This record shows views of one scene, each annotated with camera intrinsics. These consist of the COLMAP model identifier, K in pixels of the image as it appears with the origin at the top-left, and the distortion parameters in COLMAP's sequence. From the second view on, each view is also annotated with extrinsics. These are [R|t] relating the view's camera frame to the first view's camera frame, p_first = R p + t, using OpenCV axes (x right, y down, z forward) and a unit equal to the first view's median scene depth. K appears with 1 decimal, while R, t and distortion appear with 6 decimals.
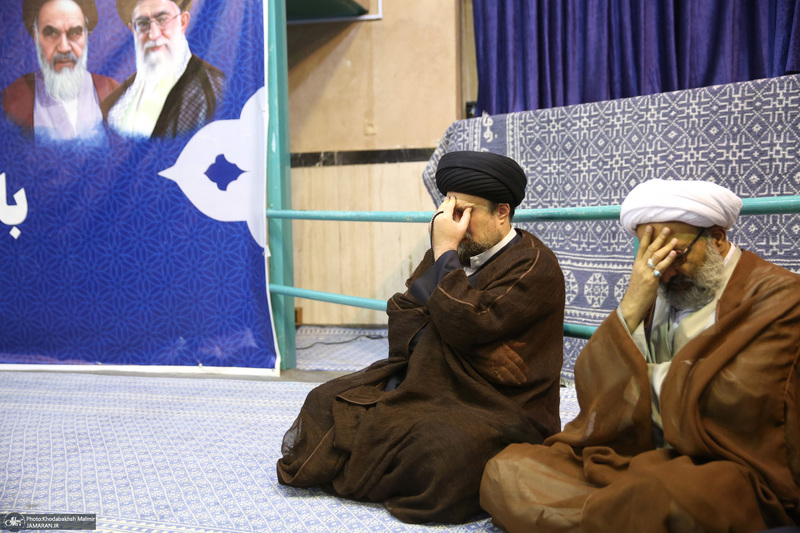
lens RADIAL K [[969.2, 0, 400.0], [0, 969.2, 266.5], [0, 0, 1]] dist [0.079854, 0.052665]
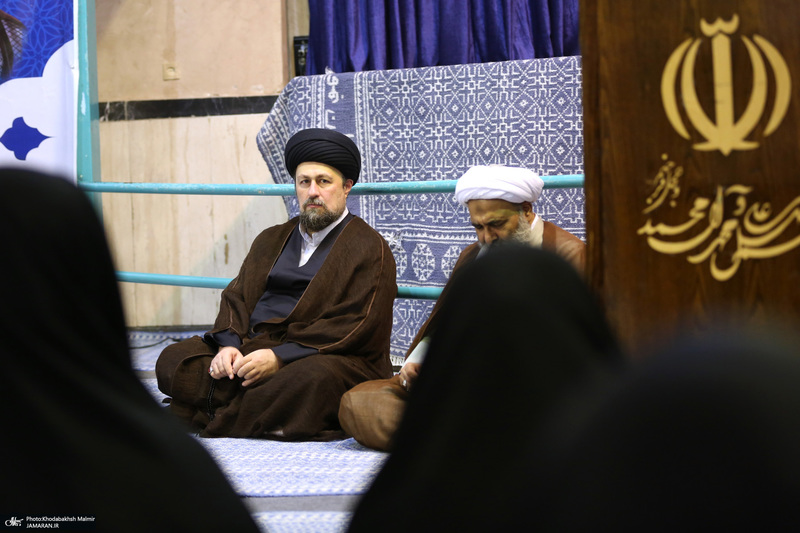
lens RADIAL K [[2020.9, 0, 400.0], [0, 2020.9, 266.5], [0, 0, 1]] dist [-0.303370, 0.120343]
pose [[0.988143, -0.019008, 0.152353, -0.142145], [0.019491, 0.999809, -0.001676, 0.027915], [-0.152292, 0.004626, 0.988325, -0.890749]]
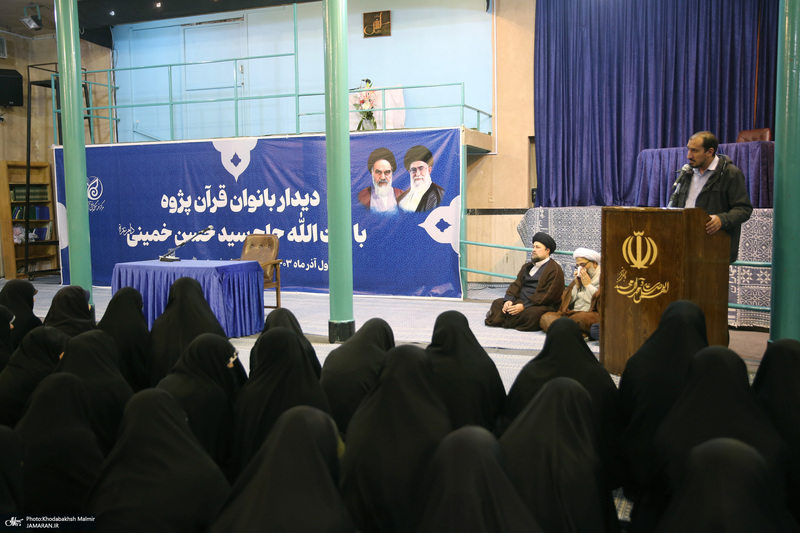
lens RADIAL K [[789.1, 0, 400.0], [0, 789.1, 266.5], [0, 0, 1]] dist [-0.007443, -0.000056]
pose [[0.996967, 0.015416, -0.076286, -0.150428], [-0.012080, 0.998958, 0.044004, -0.089569], [0.076885, -0.042949, 0.996115, -1.387099]]
